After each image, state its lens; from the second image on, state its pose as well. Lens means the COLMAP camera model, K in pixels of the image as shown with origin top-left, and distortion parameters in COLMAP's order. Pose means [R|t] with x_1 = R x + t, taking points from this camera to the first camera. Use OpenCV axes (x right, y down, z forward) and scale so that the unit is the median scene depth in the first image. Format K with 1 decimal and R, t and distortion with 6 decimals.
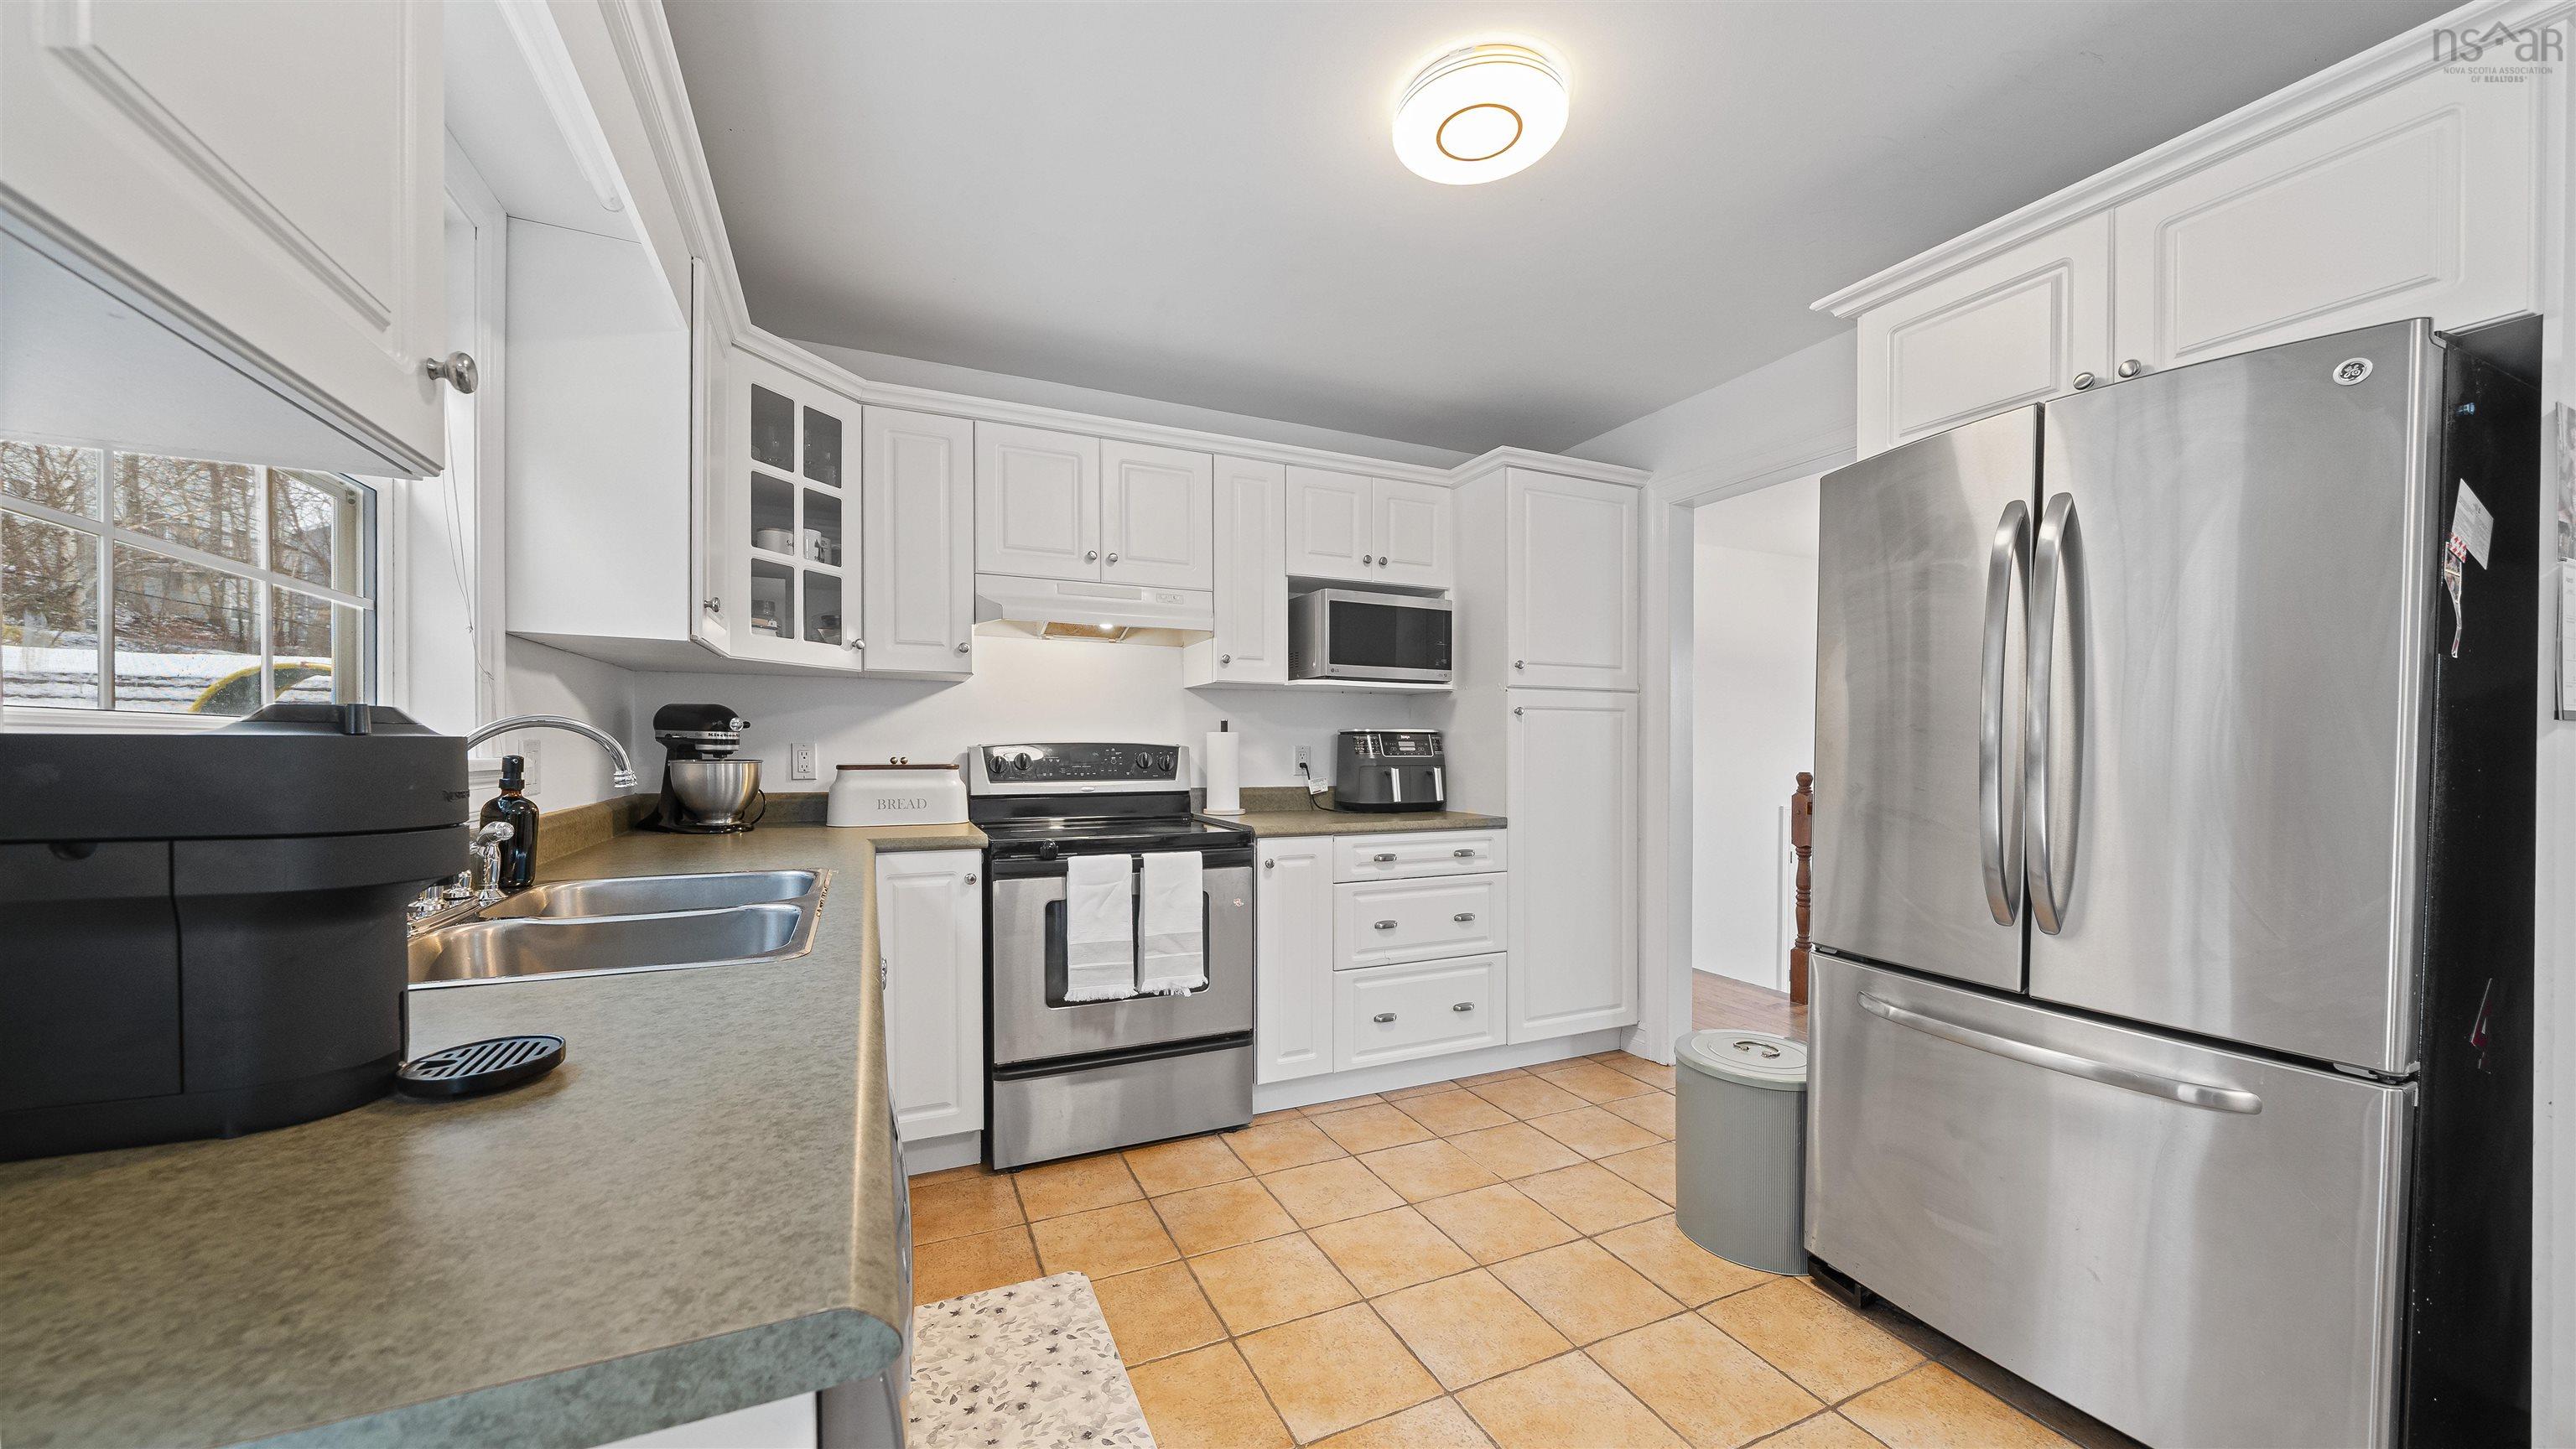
lens RADIAL K [[922.6, 0, 1300.9], [0, 922.6, 759.4], [0, 0, 1]] dist [-0.010462, 0.000356]
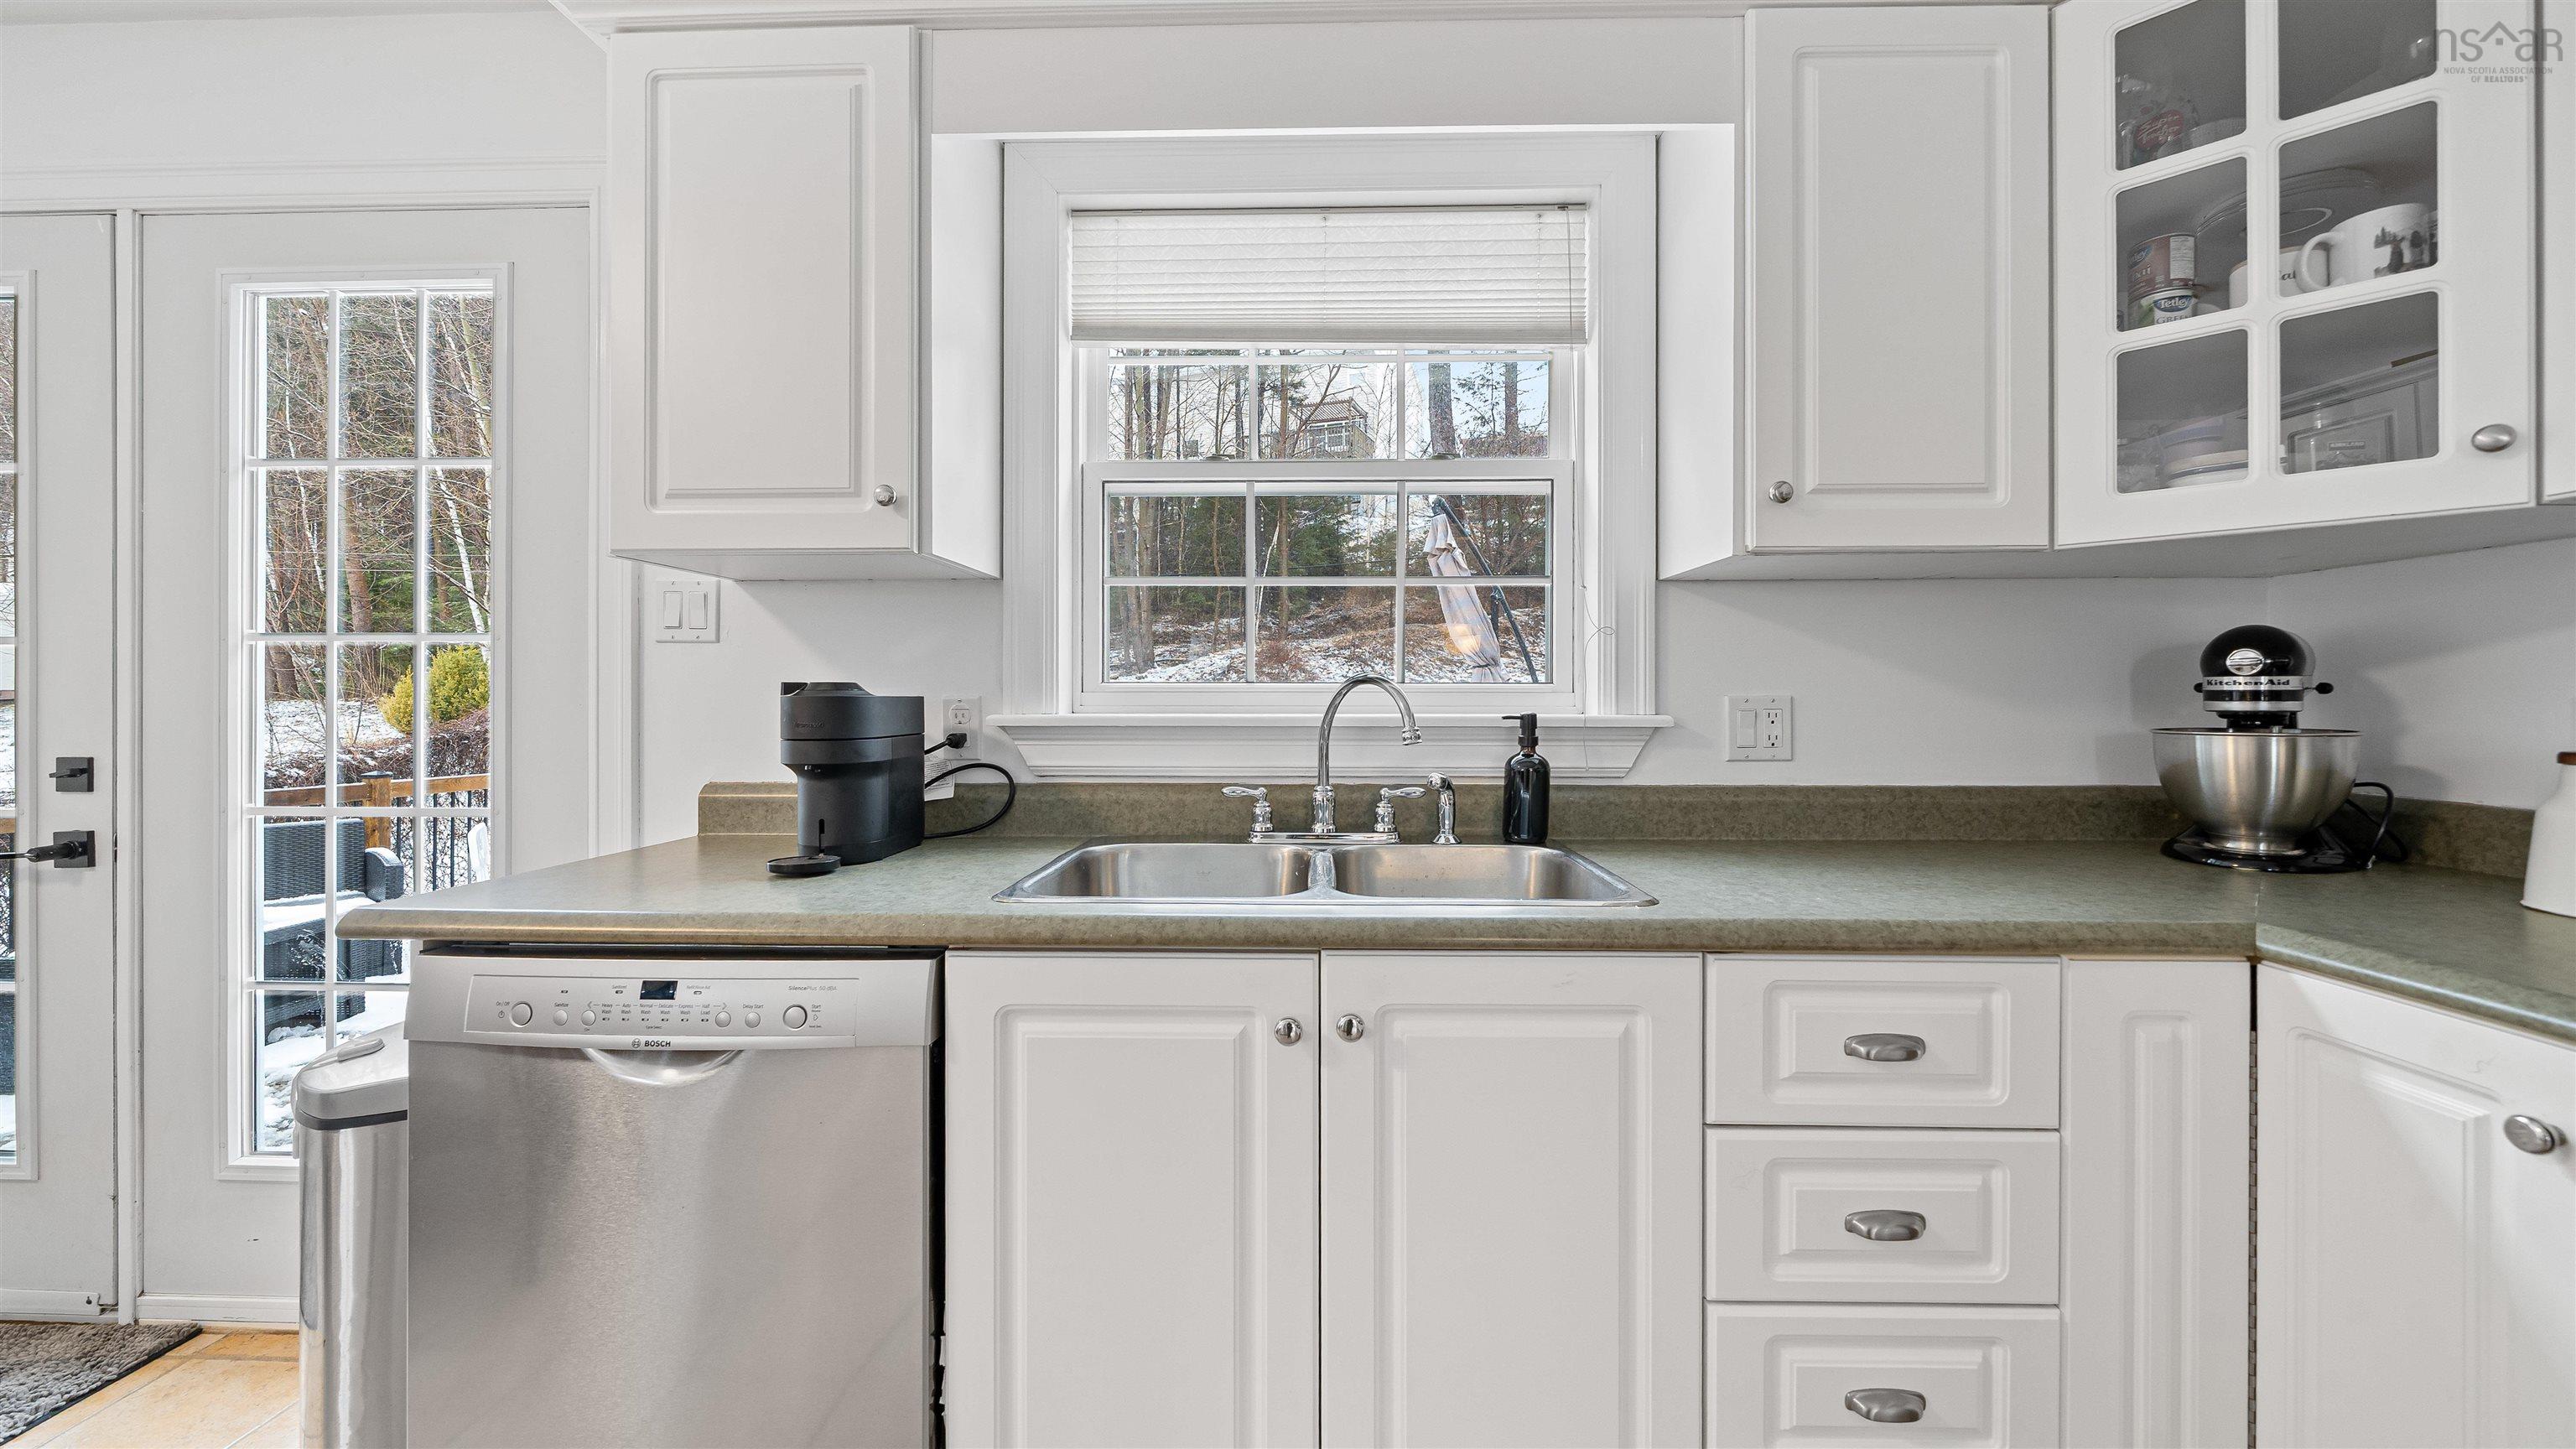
lens RADIAL K [[922.6, 0, 1293.8], [0, 922.6, 700.8], [0, 0, 1]] dist [-0.010462, 0.000356]
pose [[-0.466705, -0.003841, -0.884405, 0.088939], [-0.010442, 0.999945, 0.001167, -0.008869], [0.884351, 0.009779, -0.466720, 0.699538]]
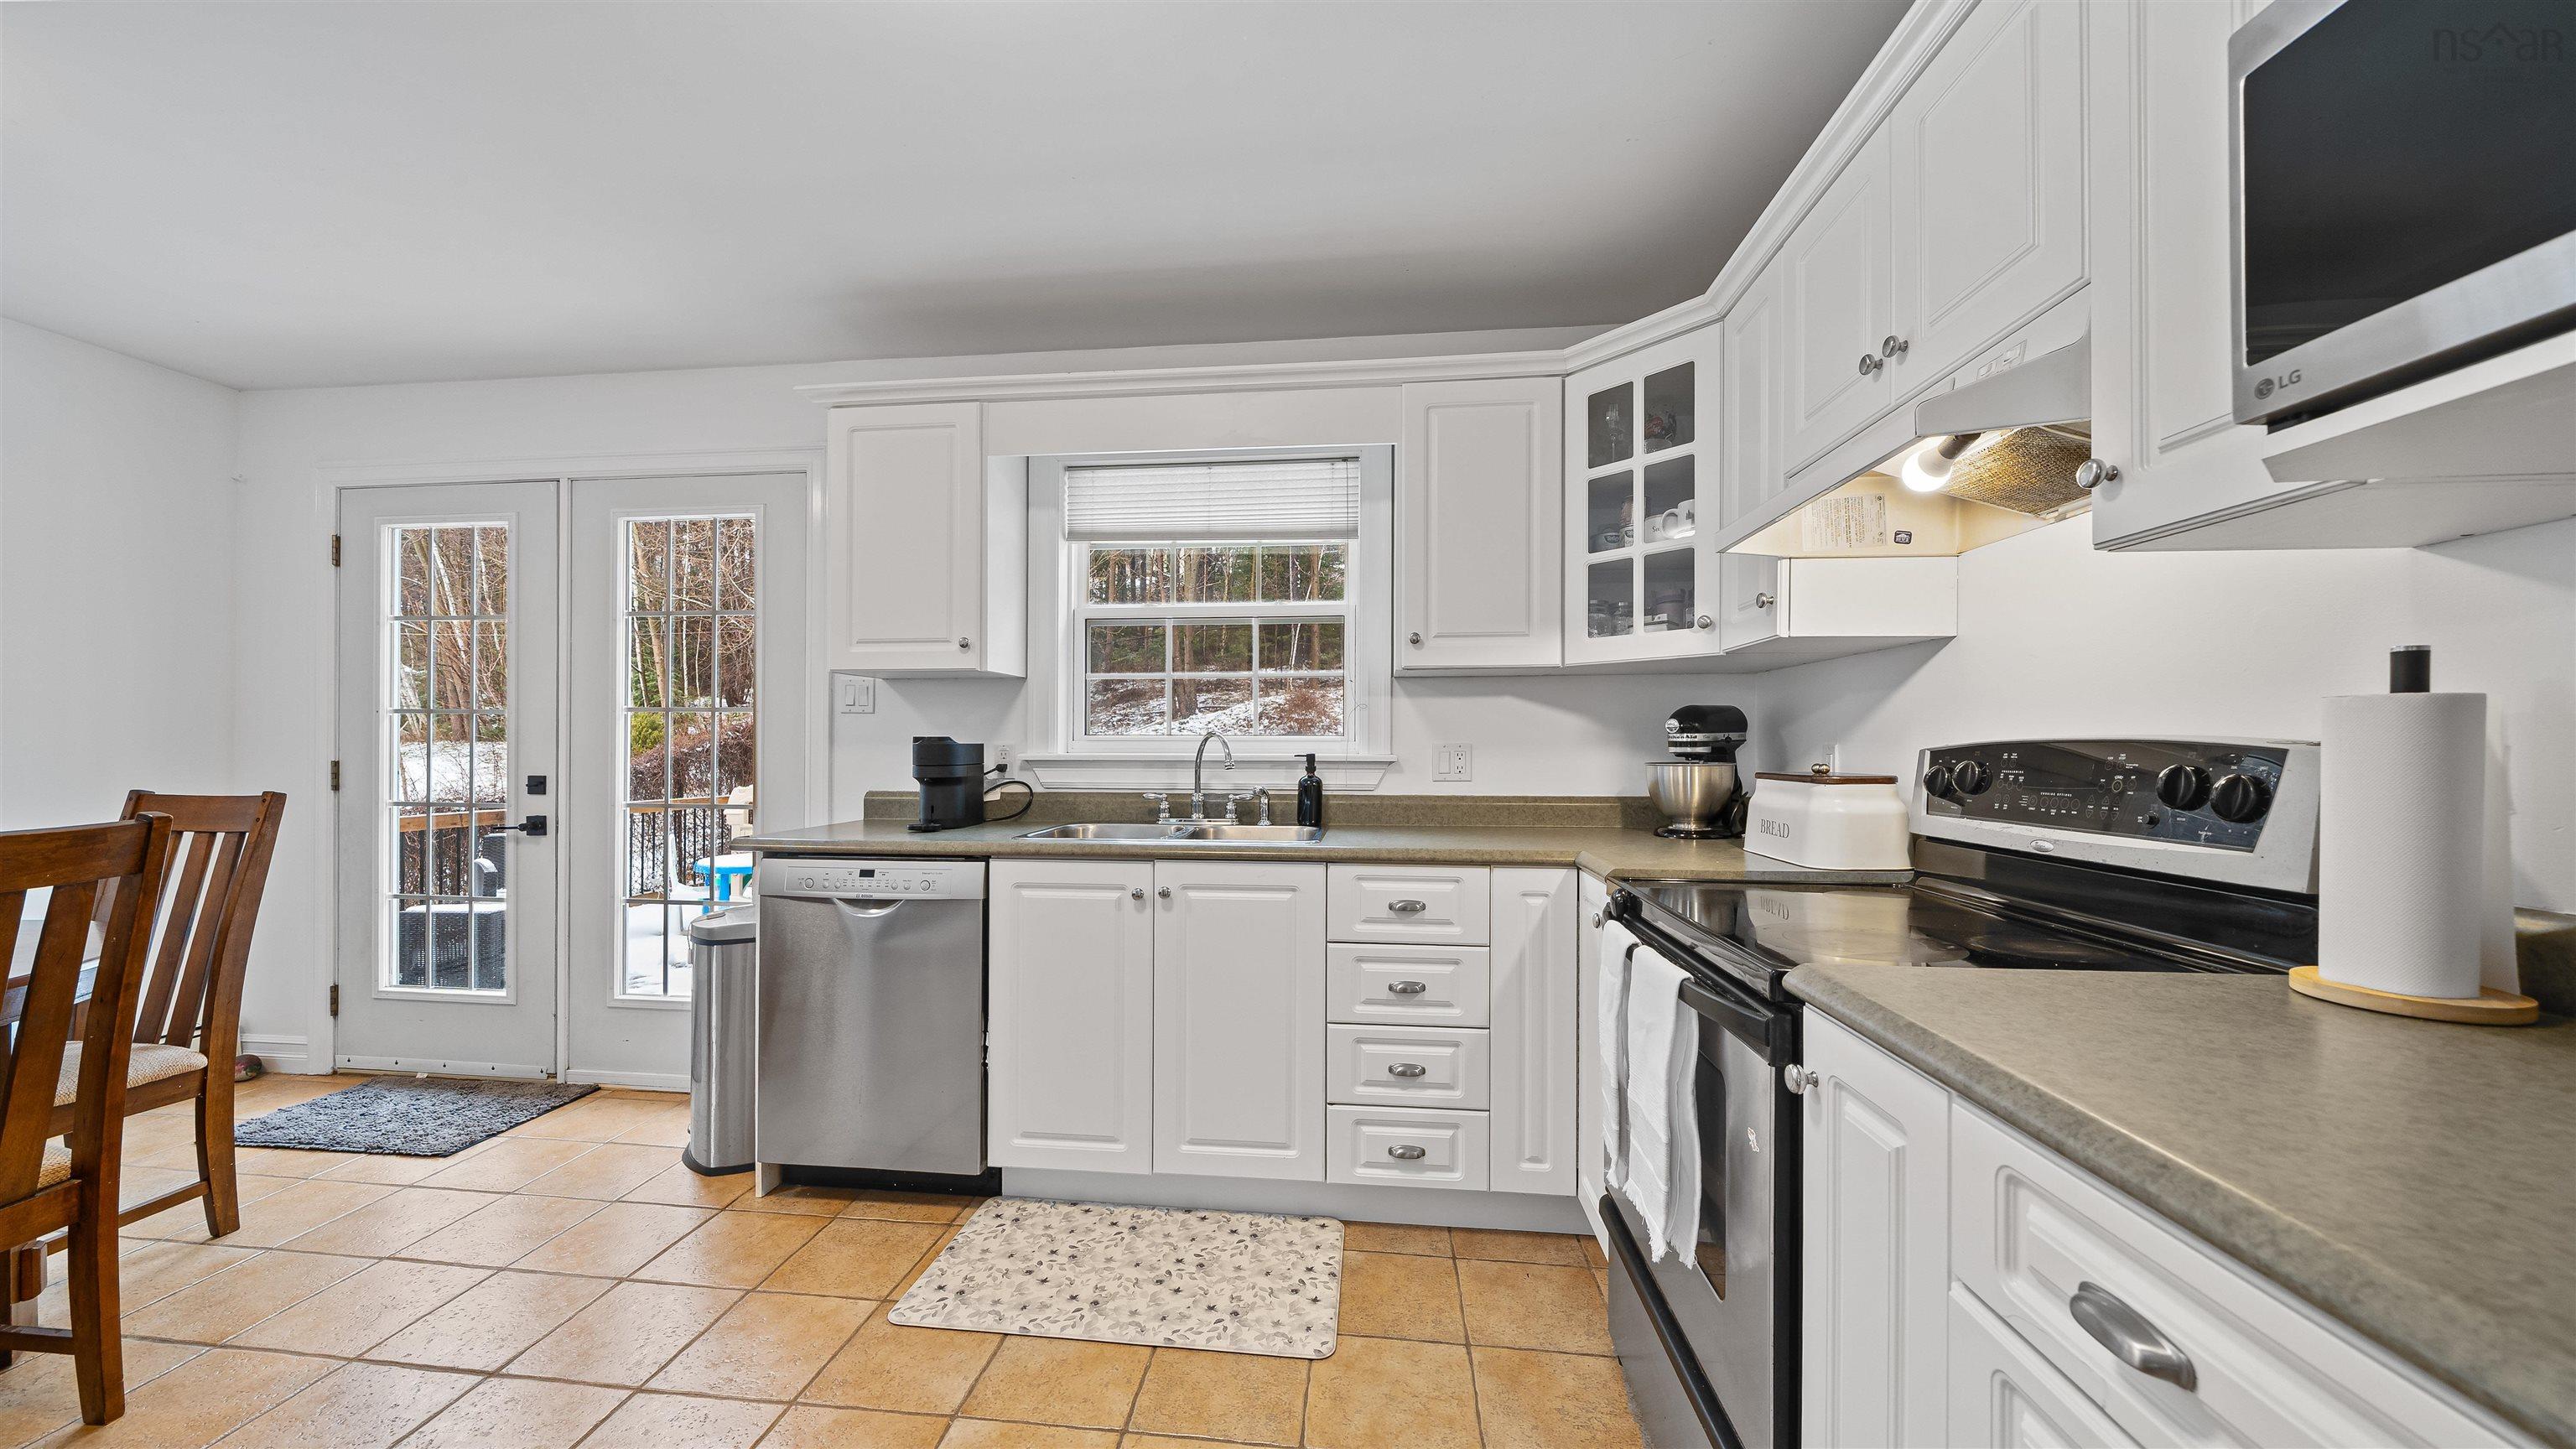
lens RADIAL K [[922.6, 0, 1266.0], [0, 922.6, 746.5], [0, 0, 1]] dist [-0.010462, 0.000356]
pose [[-0.544656, -0.002659, -0.838656, 0.393555], [-0.012051, 0.999917, 0.004656, -0.013772], [0.838573, 0.012643, -0.544642, 1.070925]]
